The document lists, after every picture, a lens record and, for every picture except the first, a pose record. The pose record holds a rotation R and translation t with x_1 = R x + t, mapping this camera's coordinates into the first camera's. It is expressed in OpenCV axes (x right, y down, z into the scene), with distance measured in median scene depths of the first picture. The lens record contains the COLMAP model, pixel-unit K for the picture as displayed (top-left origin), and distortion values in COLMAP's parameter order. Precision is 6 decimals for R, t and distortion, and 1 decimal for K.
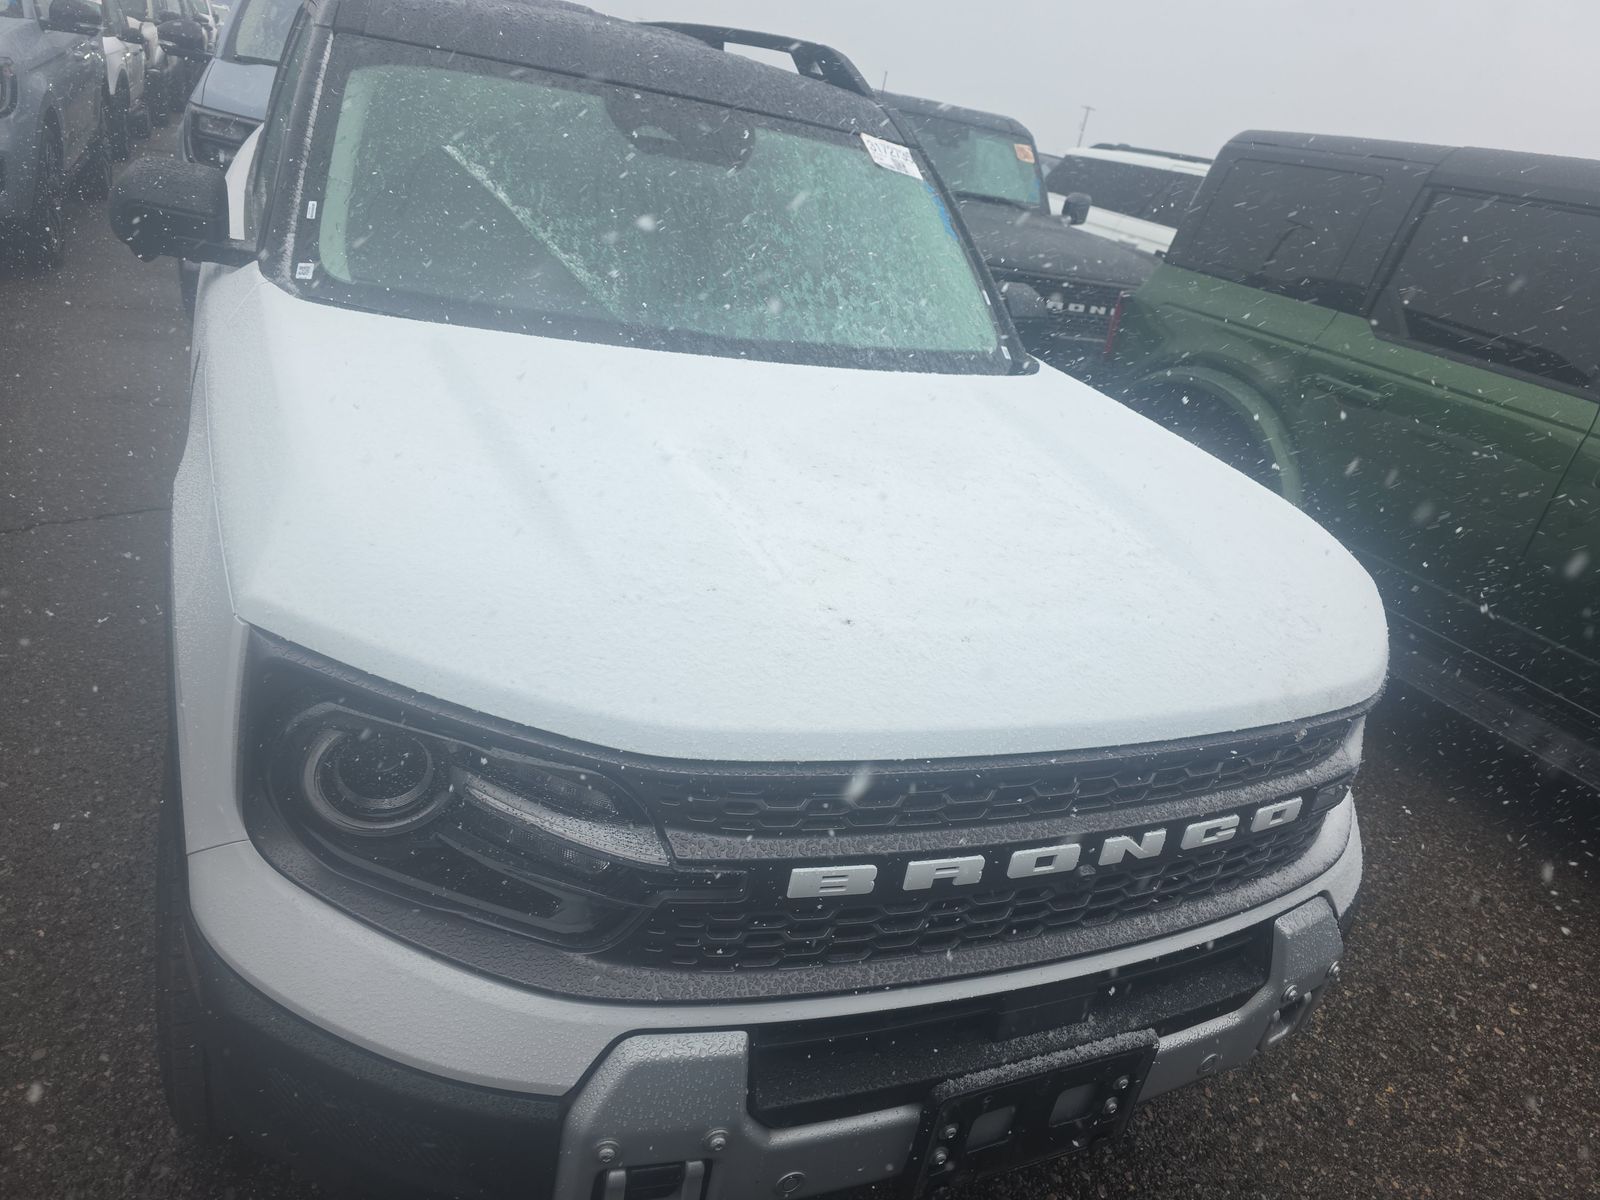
lens RADIAL K [[1065.1, 0, 800.0], [0, 1065.1, 600.0], [0, 0, 1]] dist [0.049638, -0.000274]
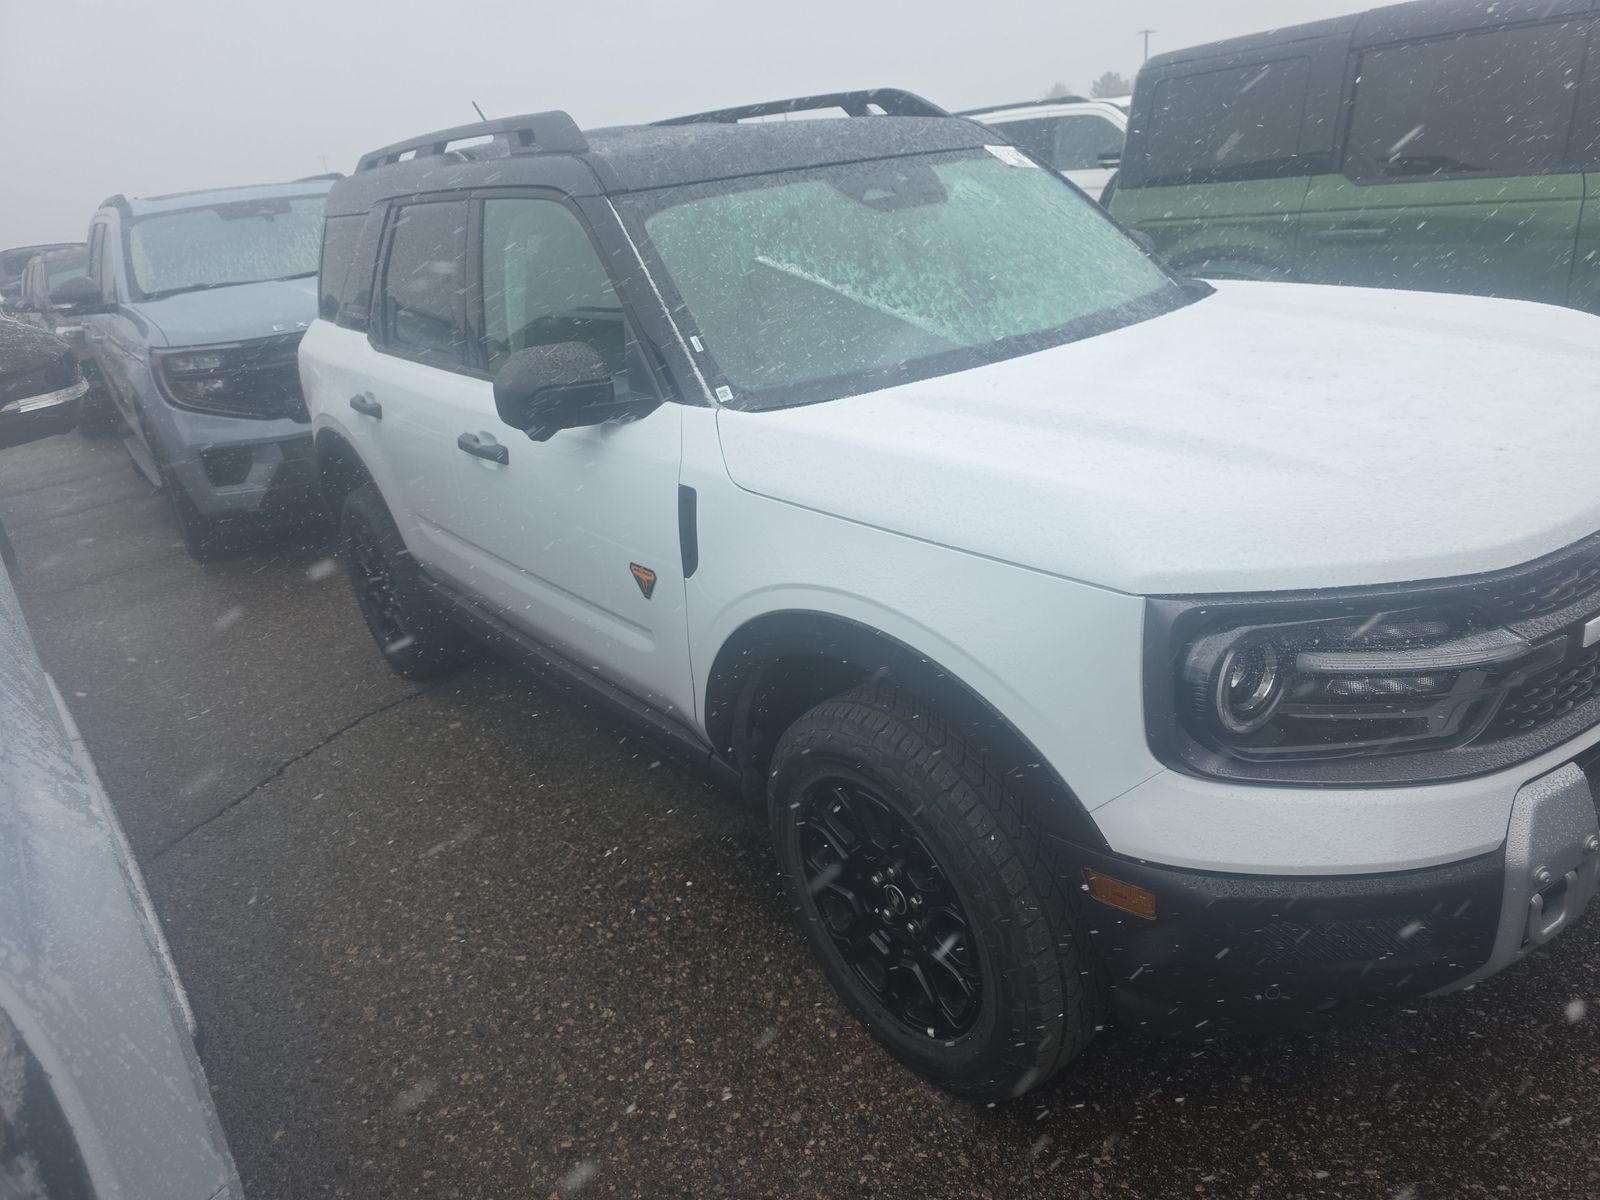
lens RADIAL K [[1078.0, 0, 800.0], [0, 1078.0, 600.0], [0, 0, 1]] dist [0.039876, -0.000453]
pose [[0.923138, -0.357855, 0.140557, -0.582291], [0.361800, 0.932252, -0.002702, -0.065657], [-0.130068, 0.053348, 0.990069, -0.116946]]
